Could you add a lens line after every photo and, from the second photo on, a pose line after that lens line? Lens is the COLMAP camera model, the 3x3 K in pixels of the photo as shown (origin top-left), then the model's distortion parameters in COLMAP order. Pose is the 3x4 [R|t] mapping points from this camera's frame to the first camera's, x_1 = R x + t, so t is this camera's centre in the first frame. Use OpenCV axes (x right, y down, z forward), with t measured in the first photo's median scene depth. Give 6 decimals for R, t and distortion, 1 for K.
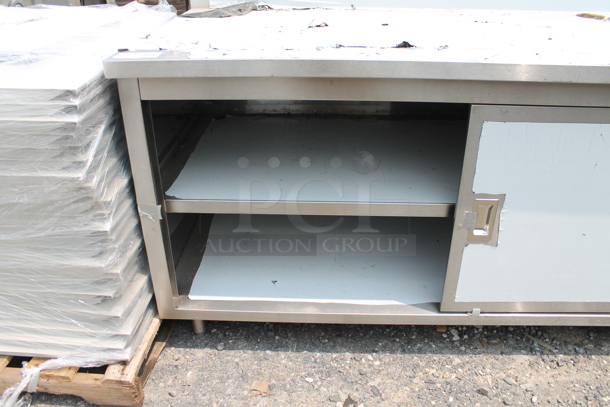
lens RADIAL K [[516.6, 0, 309.4], [0, 516.6, 201.6], [0, 0, 1]] dist [-0.159564, 0.131473]
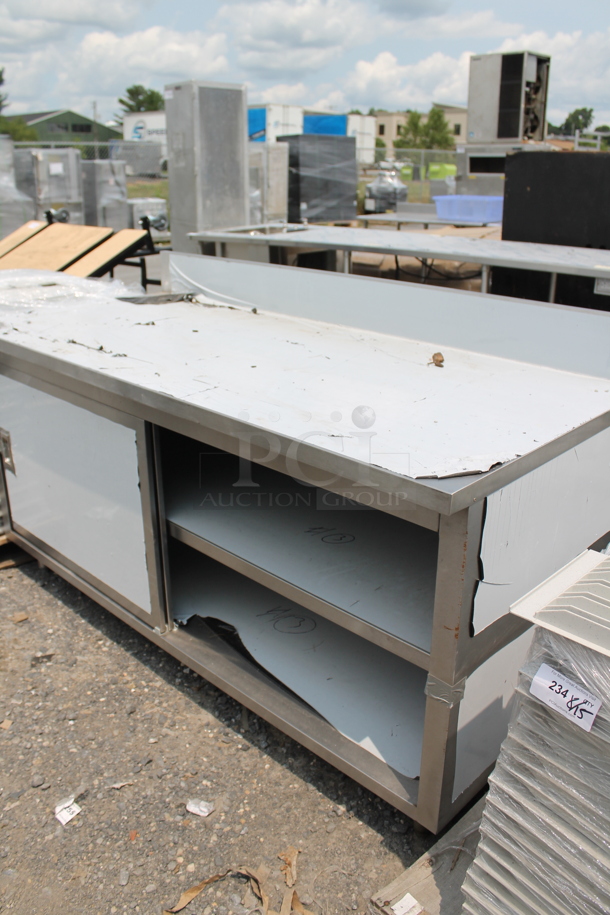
lens RADIAL K [[775.0, 0, 305.5], [0, 775.0, 450.8], [0, 0, 1]] dist [-0.159564, 0.131473]
pose [[0.746424, 0.244005, -0.619122, 1.343452], [-0.321986, 0.946624, -0.015113, -0.170111], [0.582388, 0.210629, 0.785149, -0.039909]]
